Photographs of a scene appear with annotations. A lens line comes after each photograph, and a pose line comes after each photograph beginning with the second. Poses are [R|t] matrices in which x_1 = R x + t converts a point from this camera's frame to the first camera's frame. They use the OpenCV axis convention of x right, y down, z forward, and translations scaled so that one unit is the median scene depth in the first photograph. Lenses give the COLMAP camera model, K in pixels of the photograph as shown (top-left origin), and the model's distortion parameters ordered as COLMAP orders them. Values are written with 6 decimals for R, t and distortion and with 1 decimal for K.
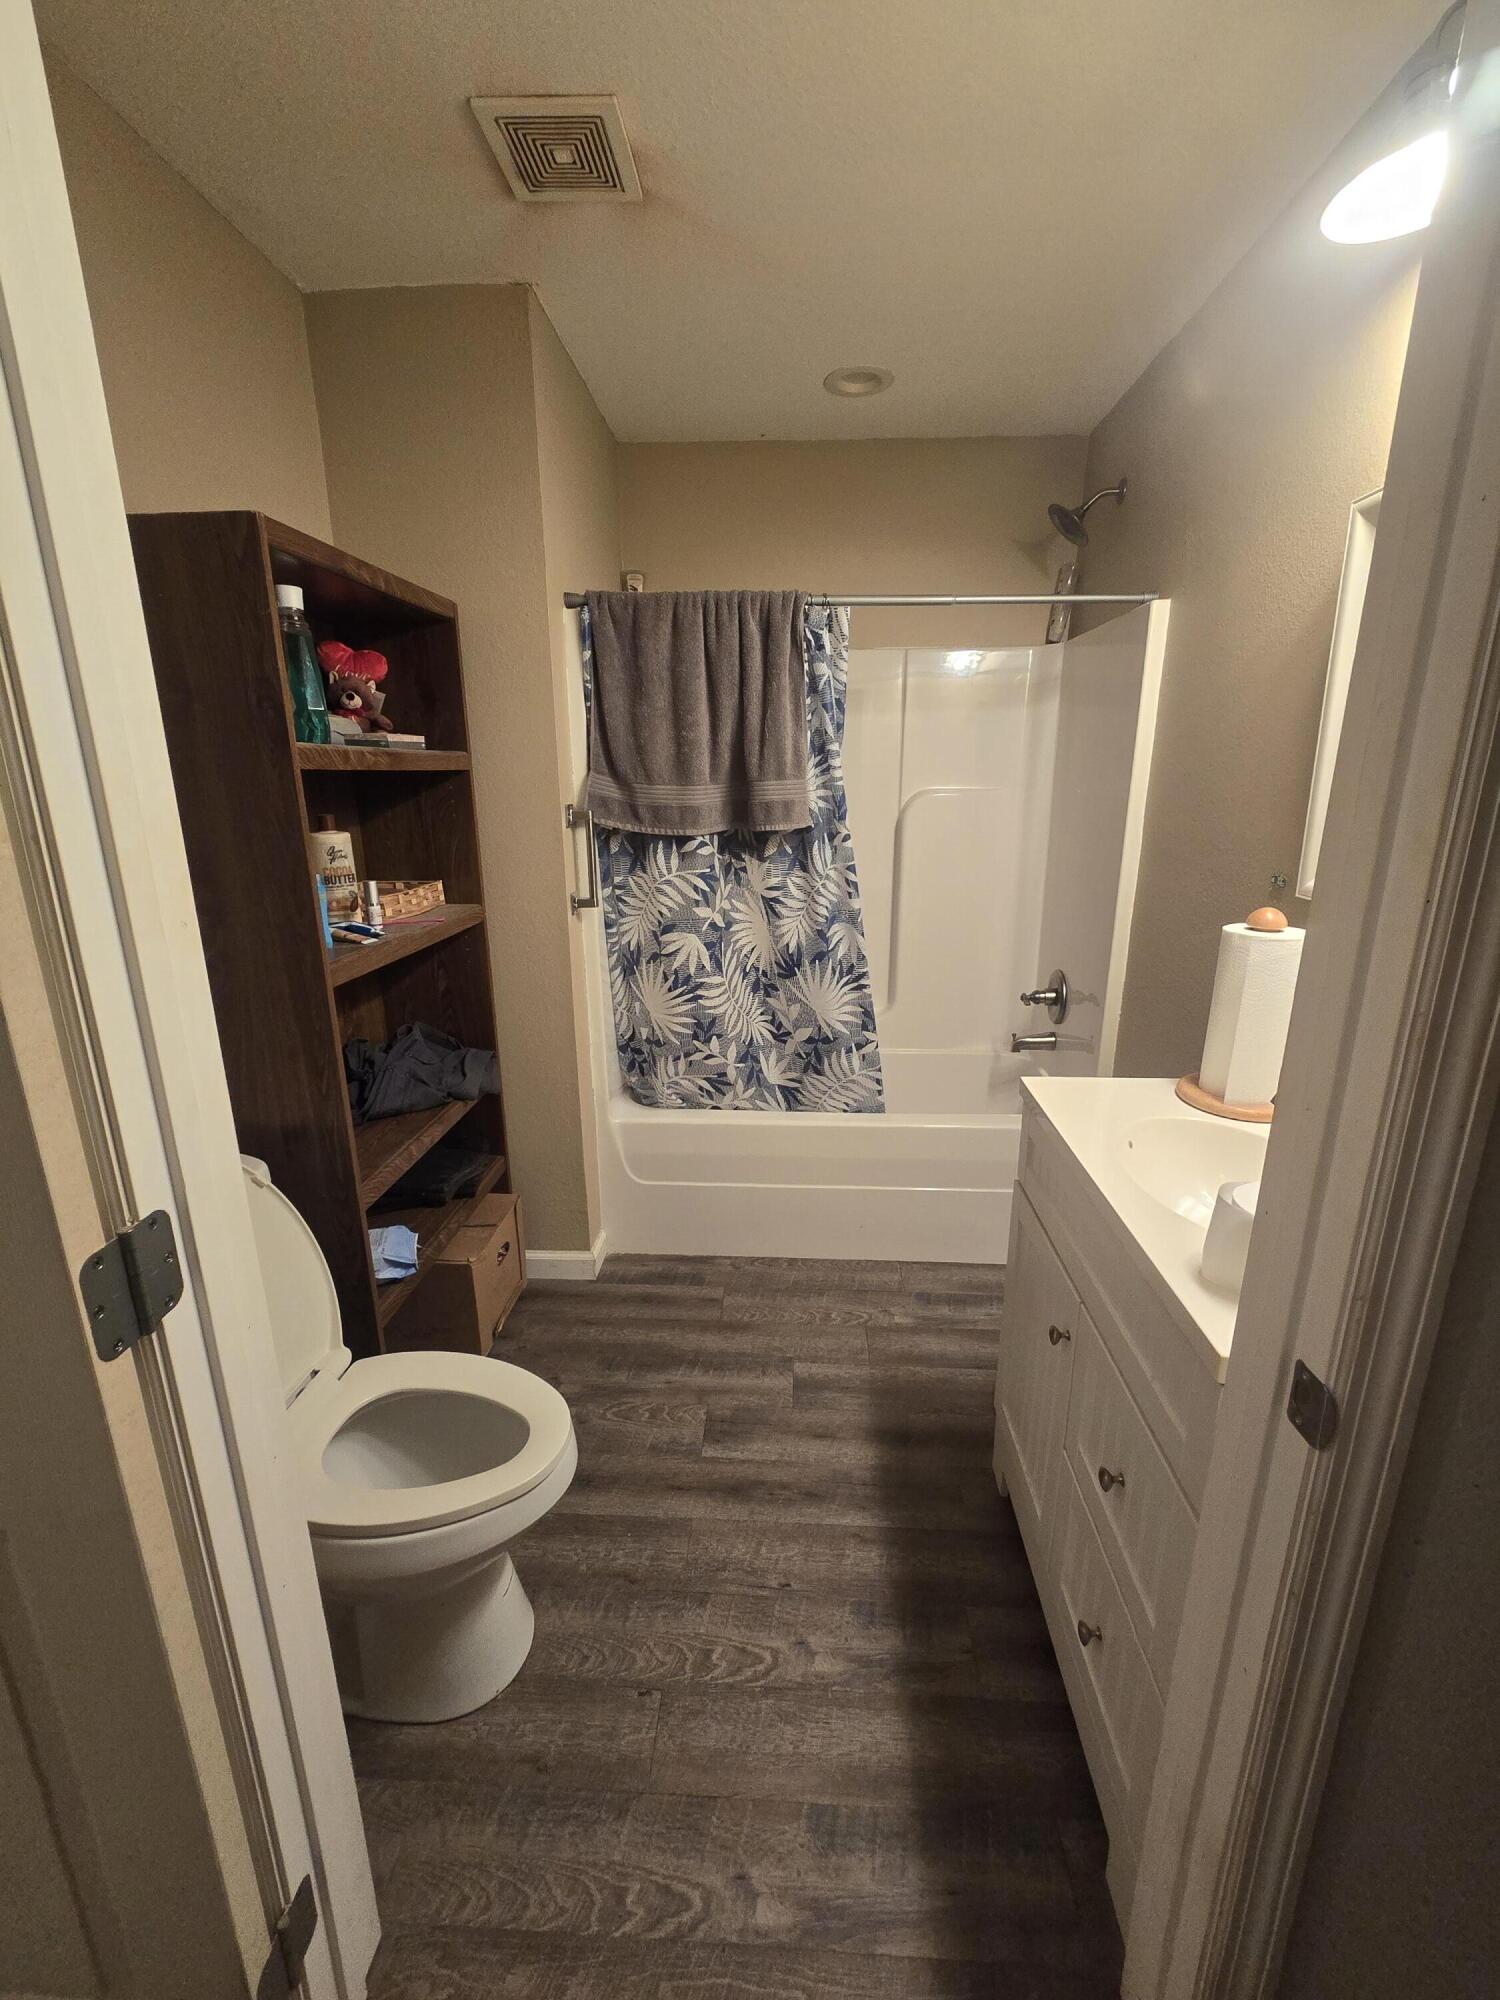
lens RADIAL K [[816.4, 0, 750.0], [0, 816.4, 1000.0], [0, 0, 1]] dist [-0.003346, -0.000201]
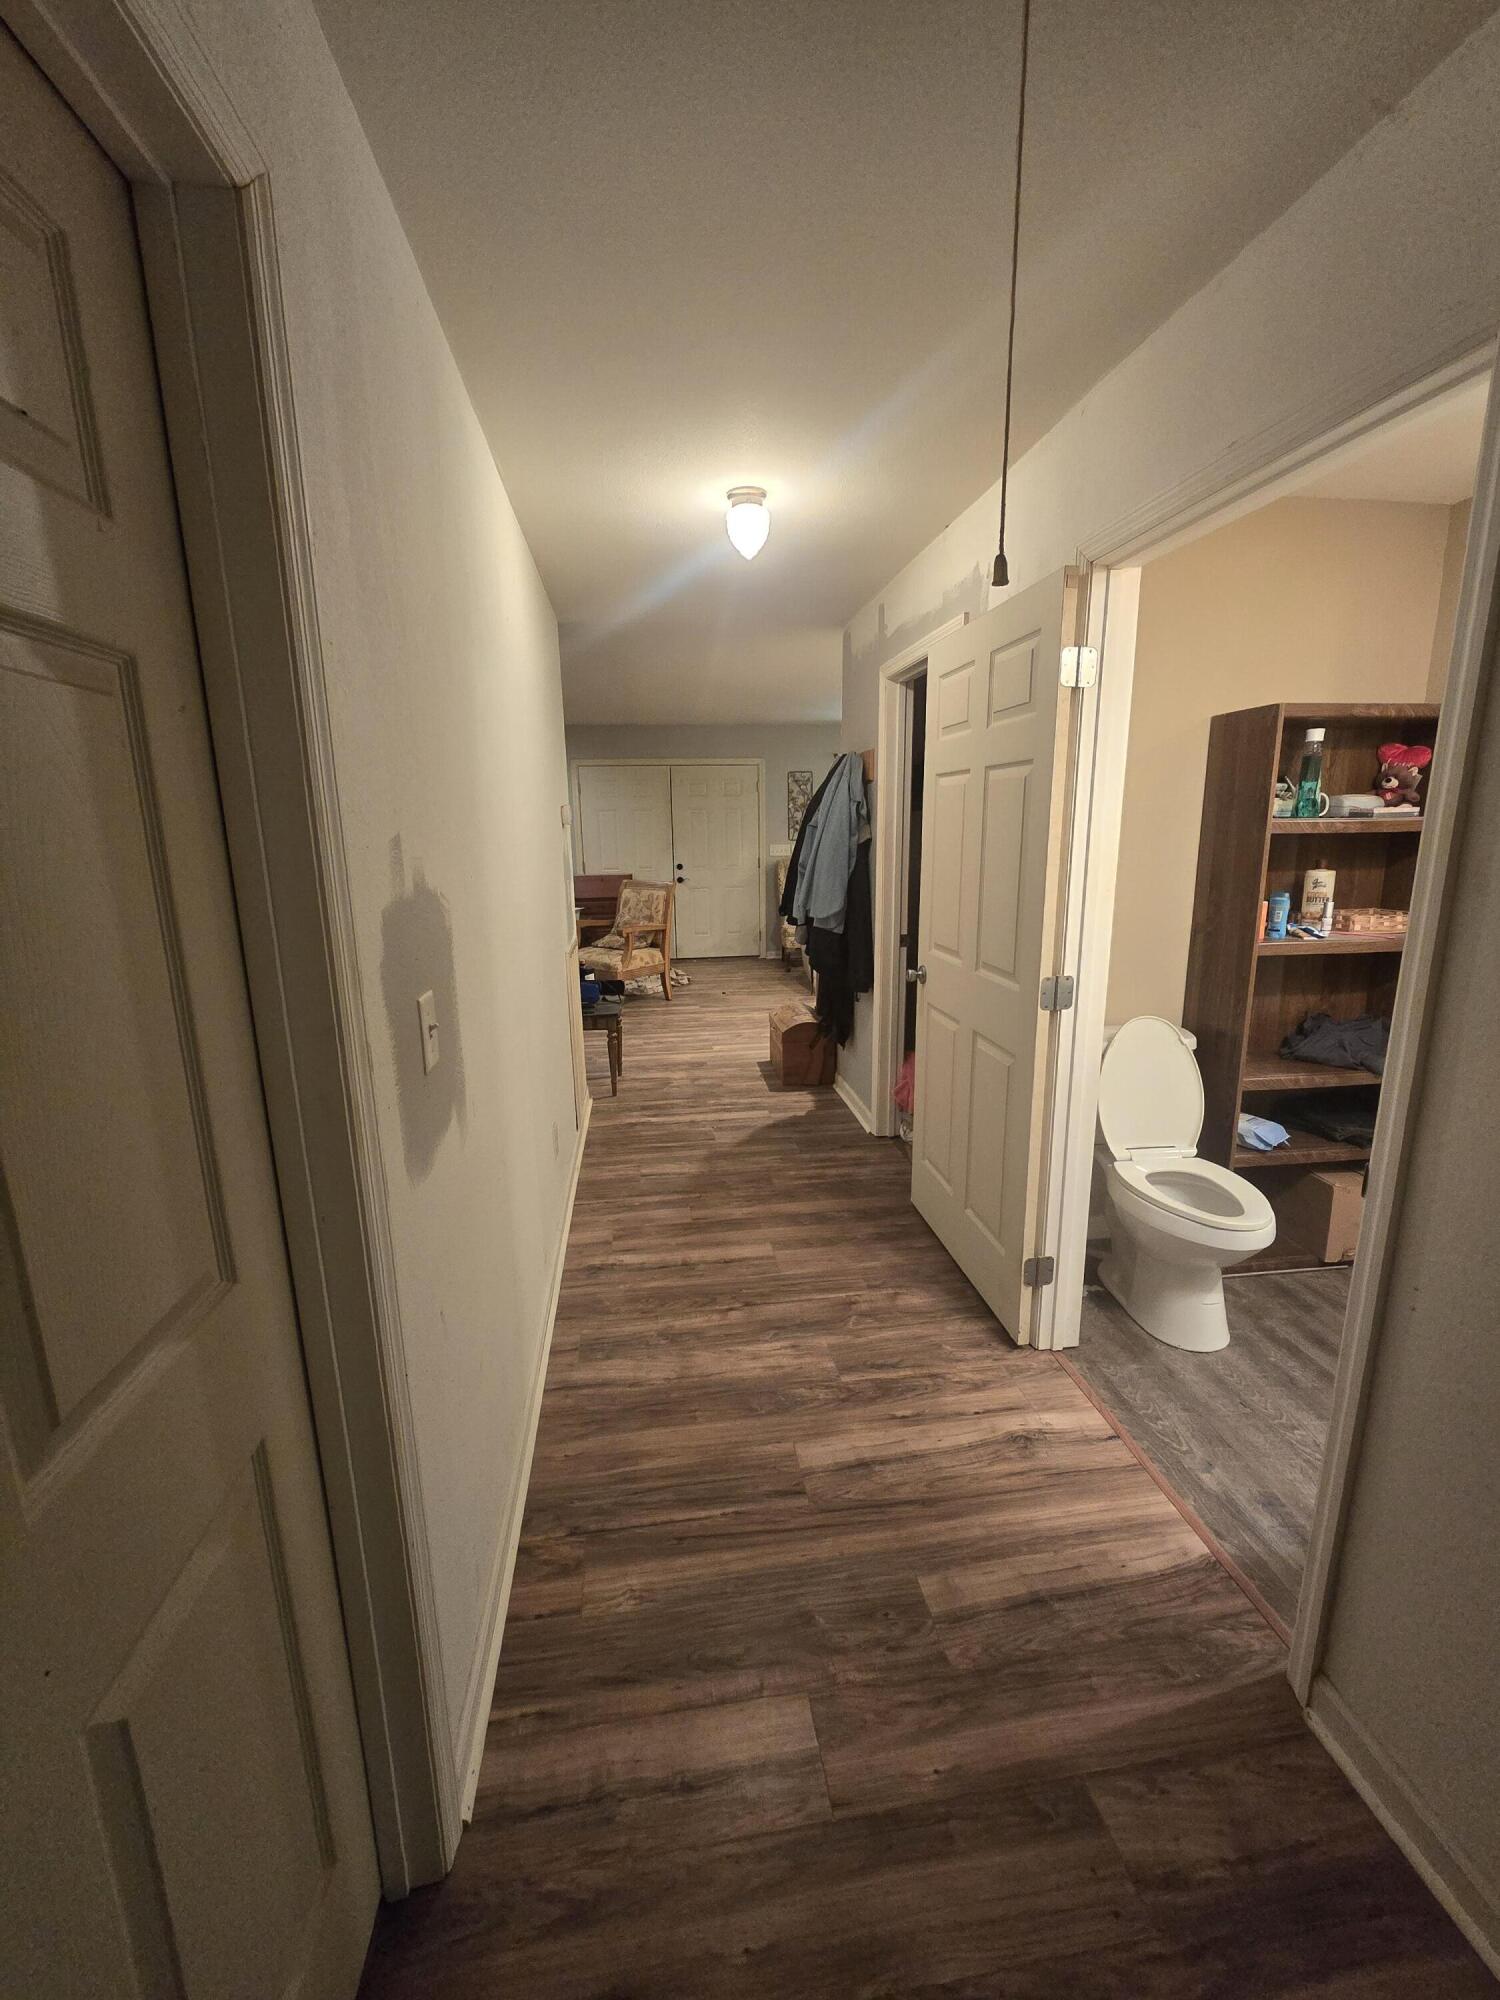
lens RADIAL K [[816.4, 0, 750.0], [0, 816.4, 1000.0], [0, 0, 1]] dist [-0.003346, -0.000201]
pose [[0.186942, 0.206938, -0.960328, 0.892333], [-0.245399, 0.956406, 0.158322, 0.059704], [0.951226, 0.206067, 0.229575, -0.385649]]
